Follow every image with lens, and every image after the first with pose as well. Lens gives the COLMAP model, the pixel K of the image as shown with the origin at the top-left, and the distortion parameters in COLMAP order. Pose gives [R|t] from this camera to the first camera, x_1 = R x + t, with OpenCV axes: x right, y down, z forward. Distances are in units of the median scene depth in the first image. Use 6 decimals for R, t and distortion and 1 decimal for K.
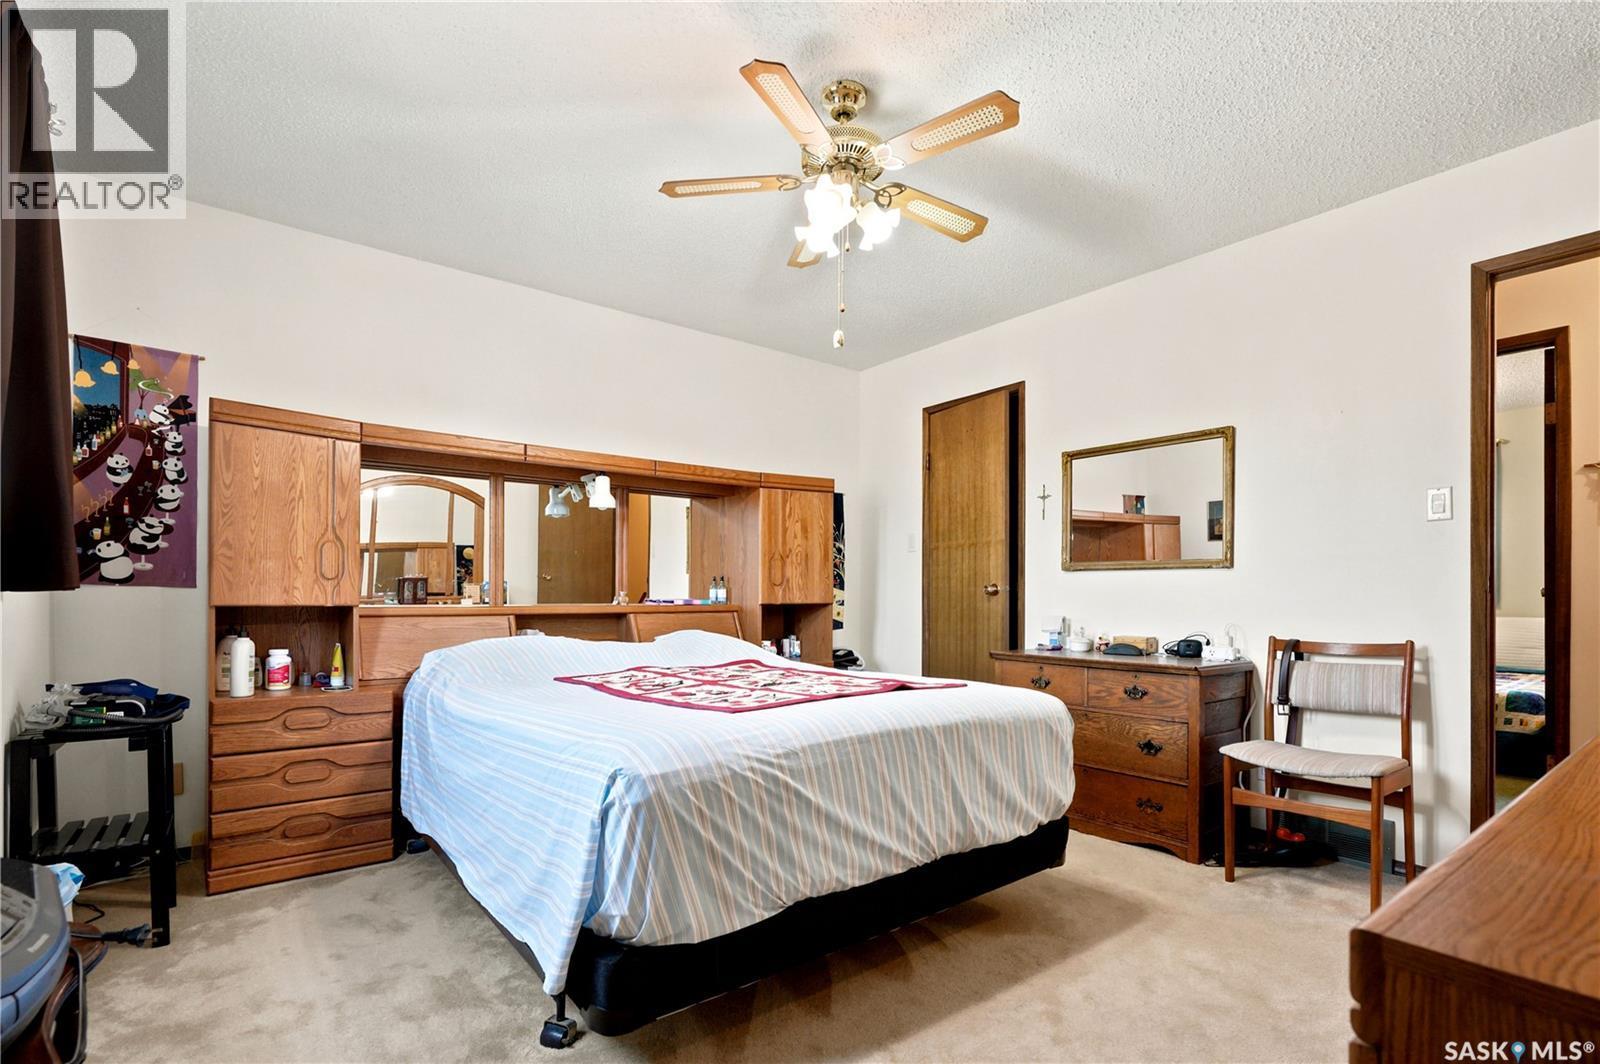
lens RADIAL K [[754.2, 0, 795.2], [0, 754.2, 581.7], [0, 0, 1]] dist [0.000925, 0.000643]
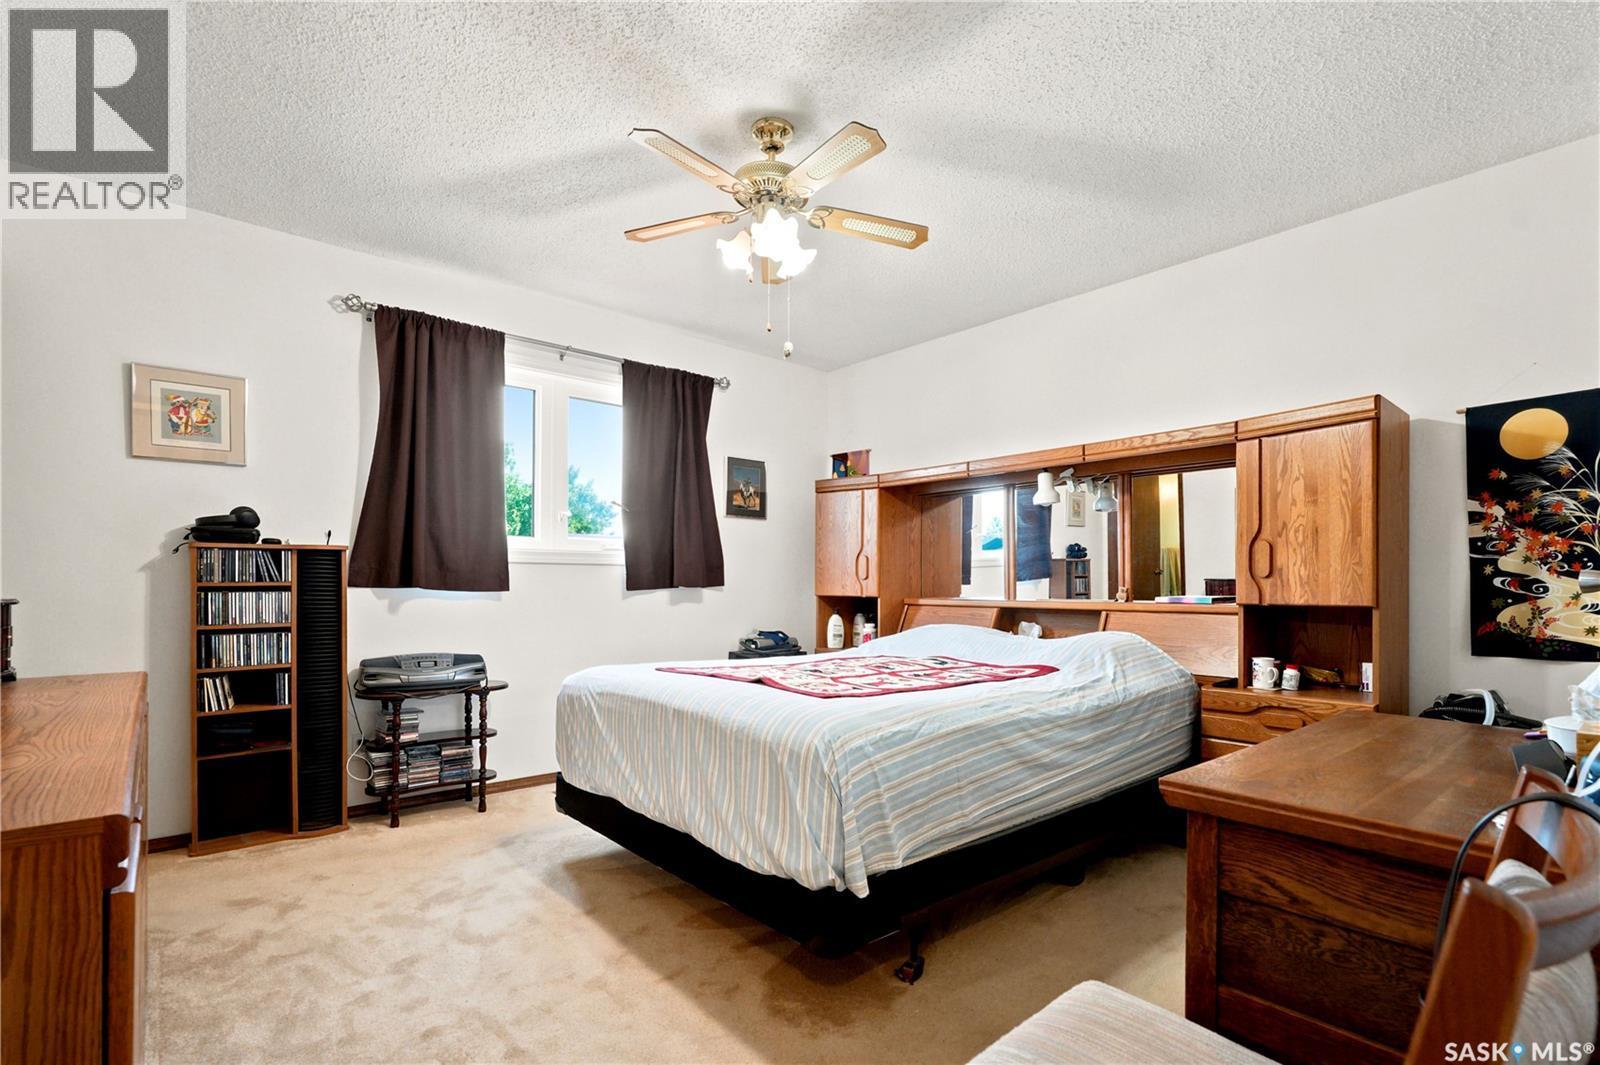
lens RADIAL K [[739.9, 0, 804.6], [0, 739.9, 571.9], [0, 0, 1]] dist [0.000816, 0.000450]
pose [[0.056889, -0.024380, -0.998083, 0.857898], [0.011388, 0.999653, -0.023769, 0.014896], [0.998316, -0.010014, 0.057147, 0.760632]]
